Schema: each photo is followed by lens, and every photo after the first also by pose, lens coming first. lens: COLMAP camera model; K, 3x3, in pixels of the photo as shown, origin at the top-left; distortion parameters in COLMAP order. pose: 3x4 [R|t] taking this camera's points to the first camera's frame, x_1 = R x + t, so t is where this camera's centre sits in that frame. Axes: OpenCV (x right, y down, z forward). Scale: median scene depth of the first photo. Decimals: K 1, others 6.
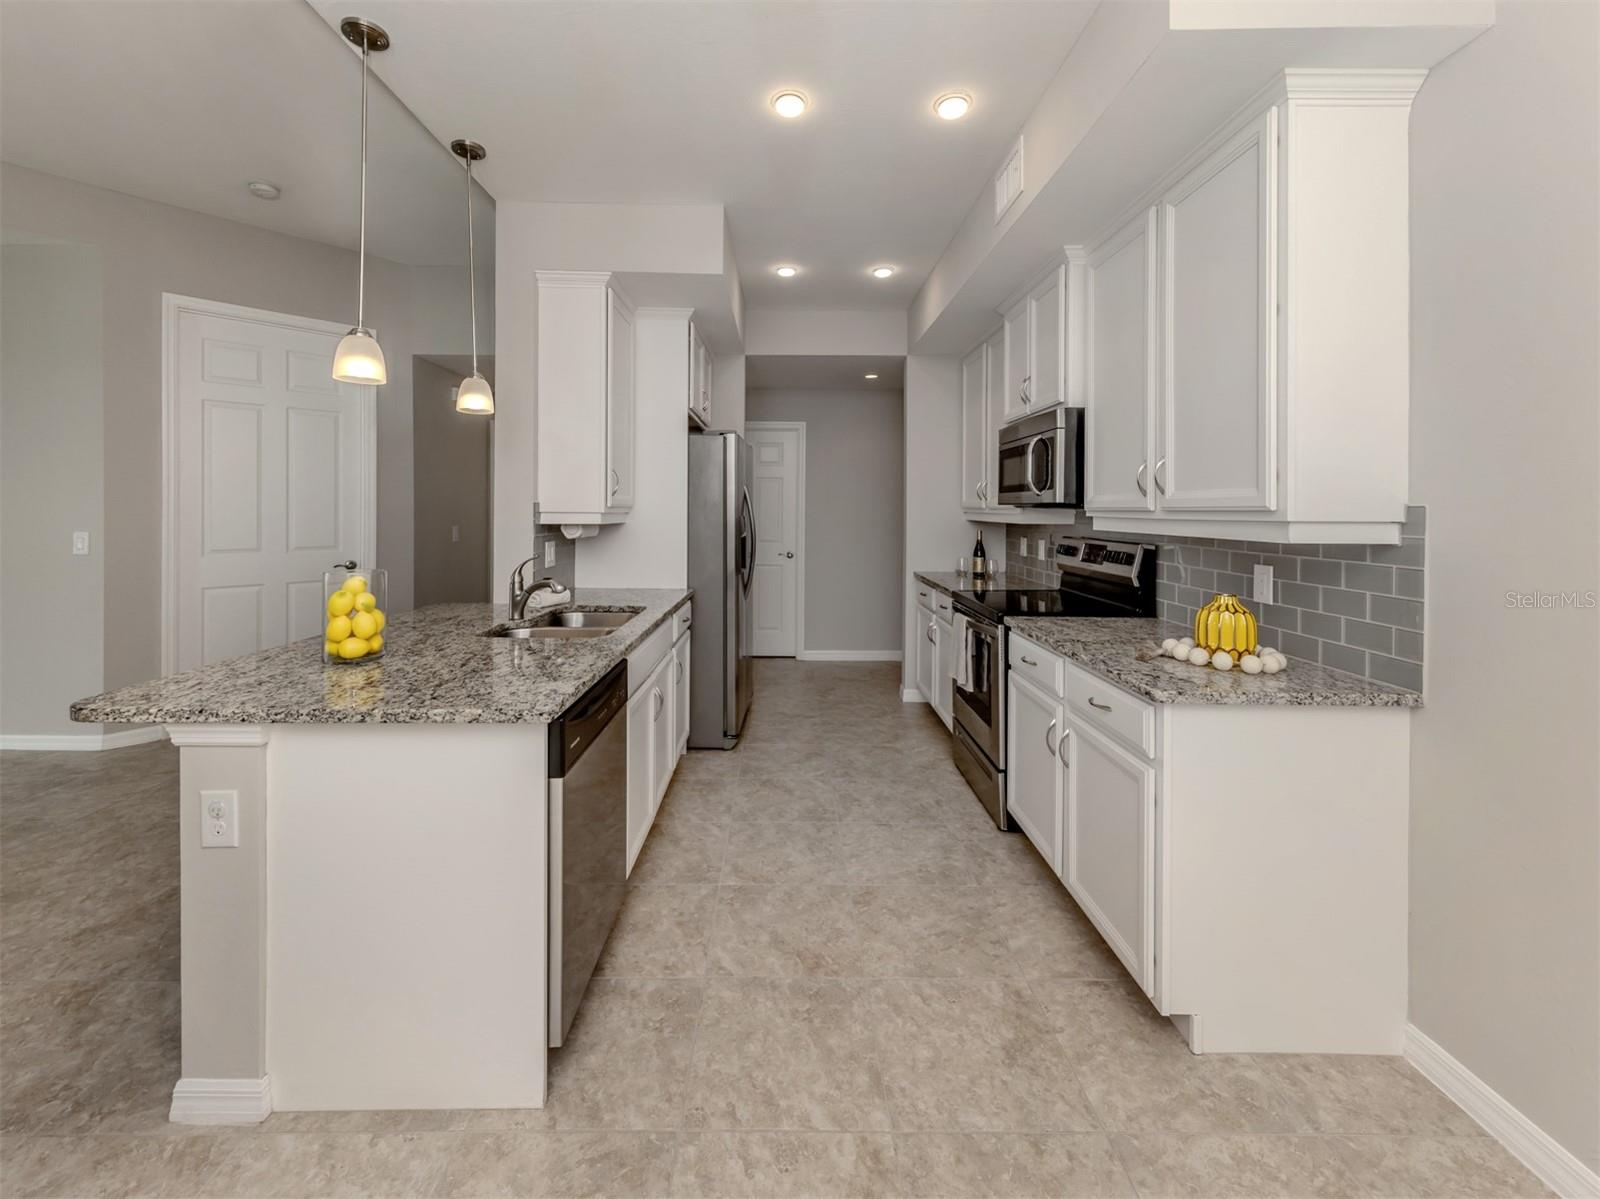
lens RADIAL K [[666.2, 0, 782.1], [0, 666.2, 468.9], [0, 0, 1]] dist [0.008430, 0.000132]
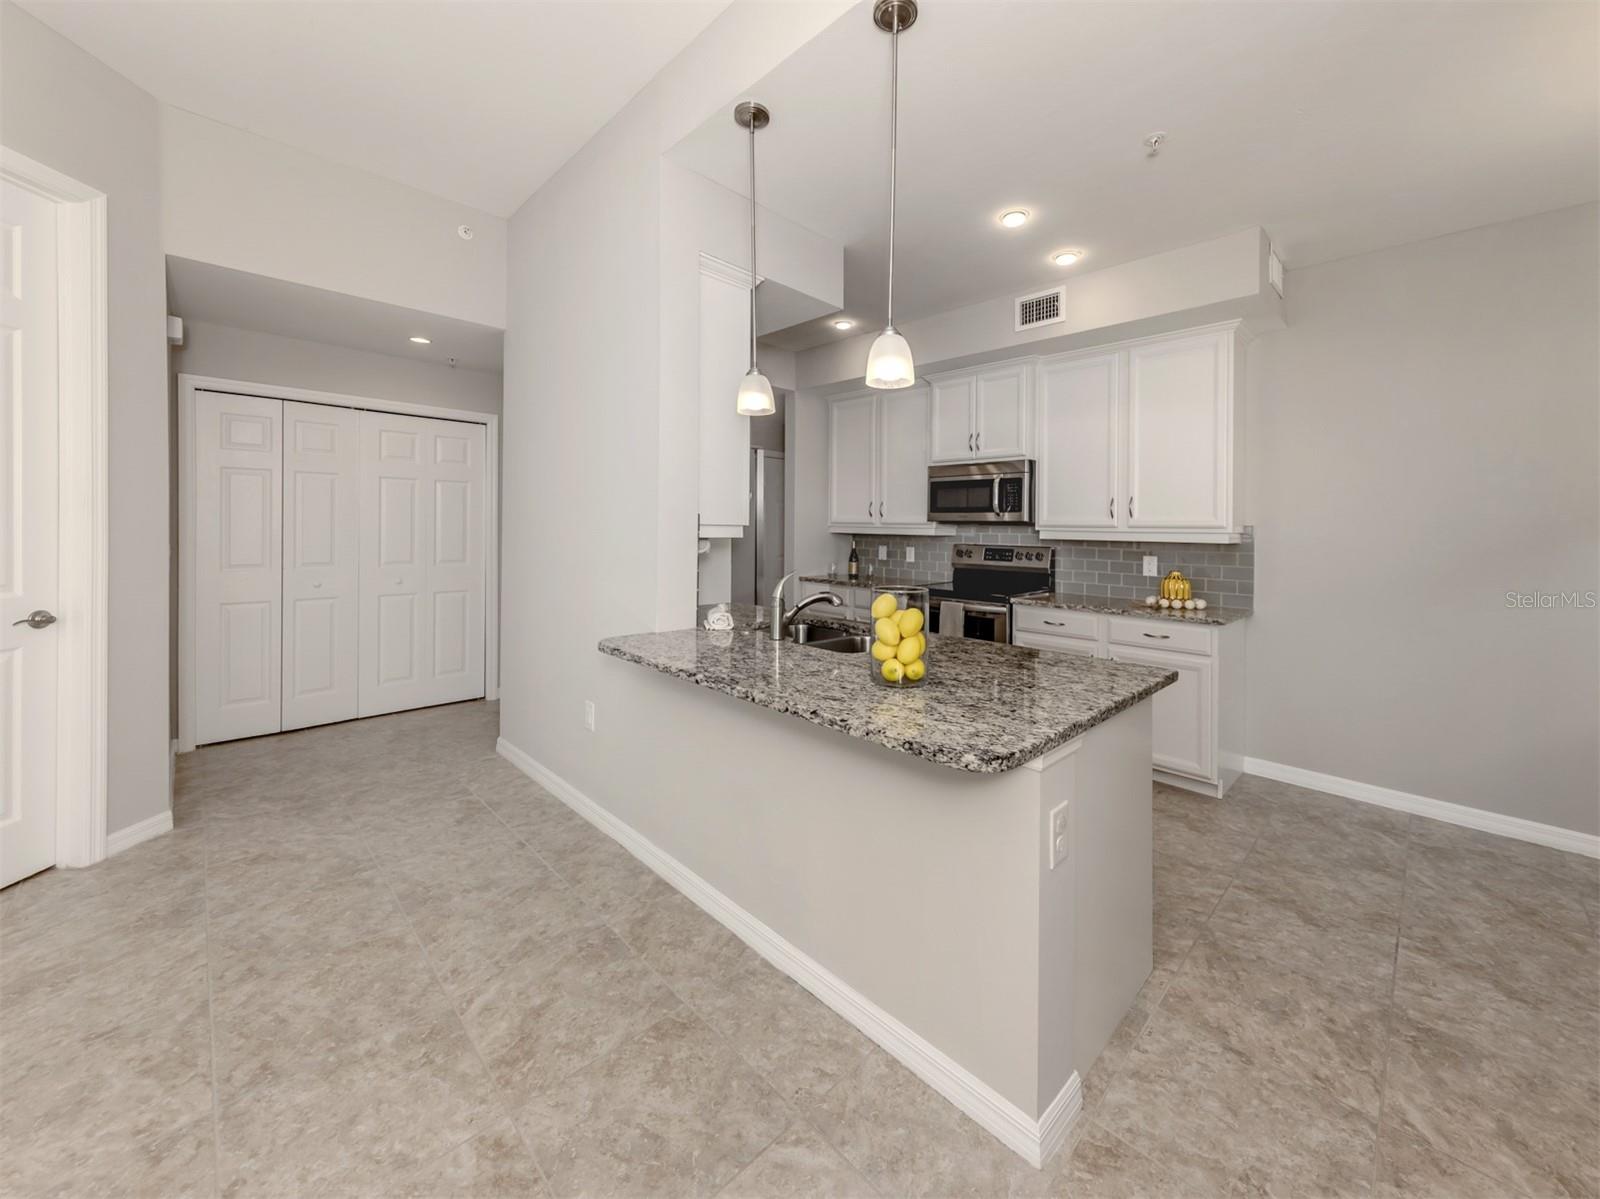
lens RADIAL K [[619.3, 0, 799.6], [0, 619.3, 531.5], [0, 0, 1]] dist [-0.002135, -0.000015]
pose [[0.720063, -0.001441, 0.693908, -0.916246], [-0.050426, 0.997245, 0.054397, 0.024118], [-0.692074, -0.074161, 0.718006, 0.354265]]
